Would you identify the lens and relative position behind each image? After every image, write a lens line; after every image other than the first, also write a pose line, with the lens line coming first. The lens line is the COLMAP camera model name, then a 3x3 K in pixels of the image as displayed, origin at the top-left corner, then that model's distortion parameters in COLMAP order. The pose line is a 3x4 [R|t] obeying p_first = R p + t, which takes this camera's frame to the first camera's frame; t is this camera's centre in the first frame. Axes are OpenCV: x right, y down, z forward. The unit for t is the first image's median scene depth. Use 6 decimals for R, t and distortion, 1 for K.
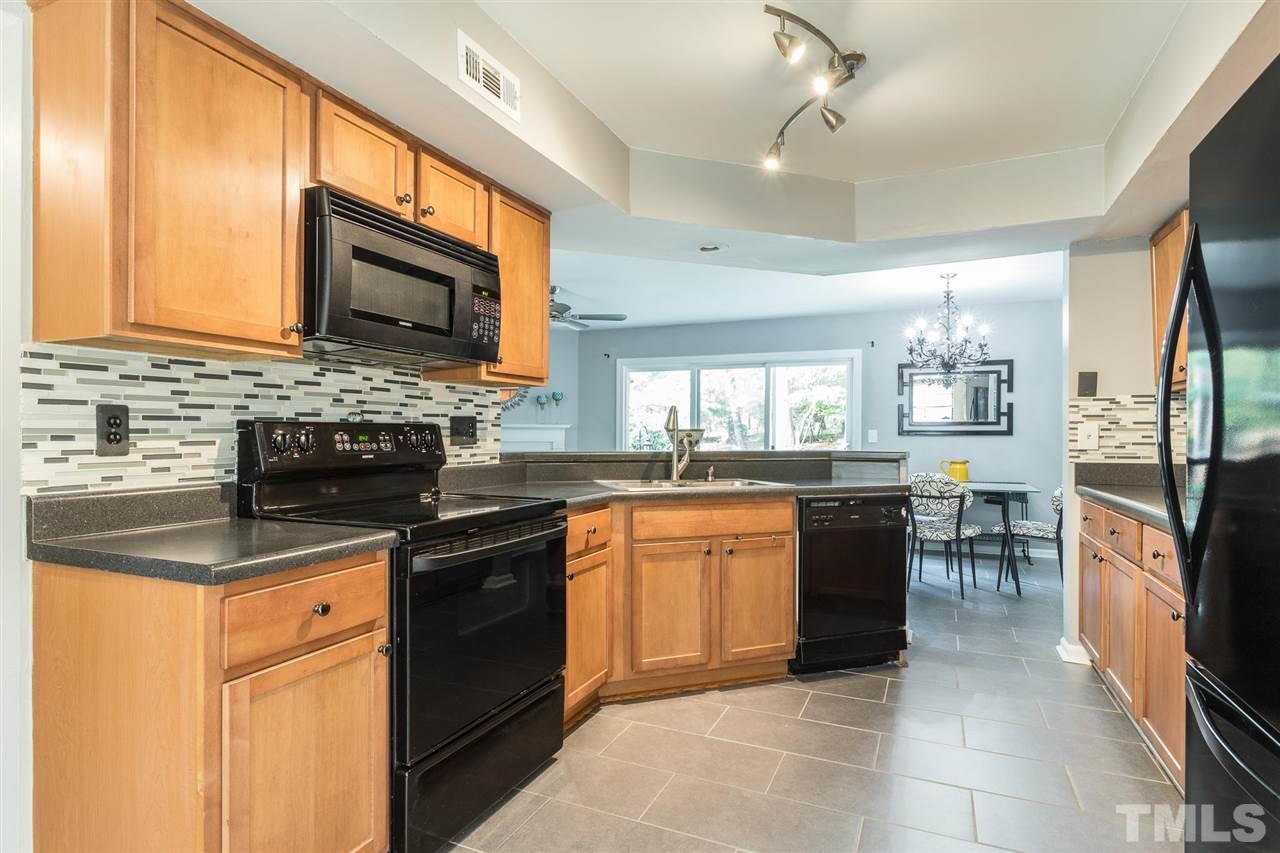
lens RADIAL K [[667.0, 0, 638.3], [0, 667.0, 432.6], [0, 0, 1]] dist [-0.010473, 0.003456]
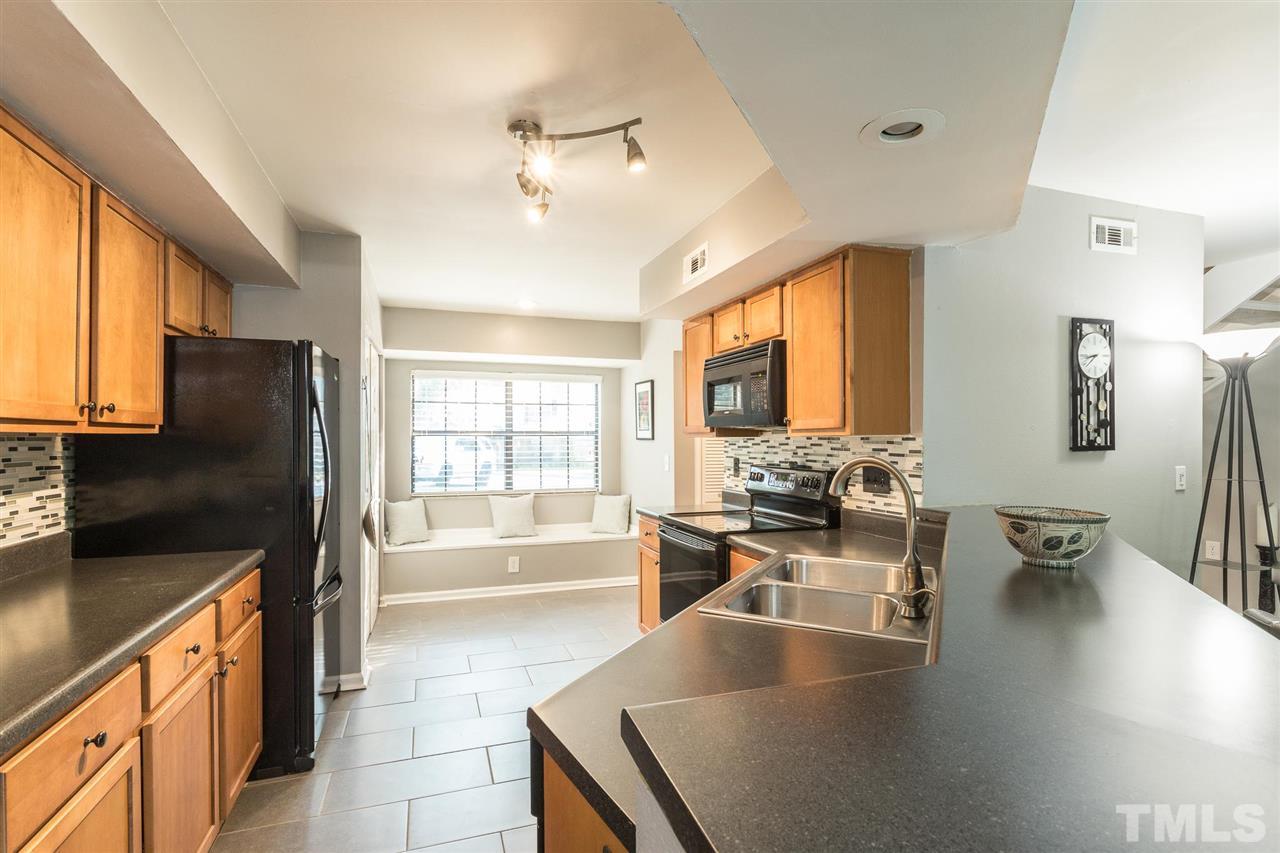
lens RADIAL K [[628.0, 0, 657.4], [0, 628.0, 452.0], [0, 0, 1]] dist [0.017520, 0.001023]
pose [[-0.710103, 0.011941, -0.703996, 0.674110], [-0.001213, 0.999834, 0.018184, -0.062462], [0.704096, 0.013766, -0.709971, 1.451401]]
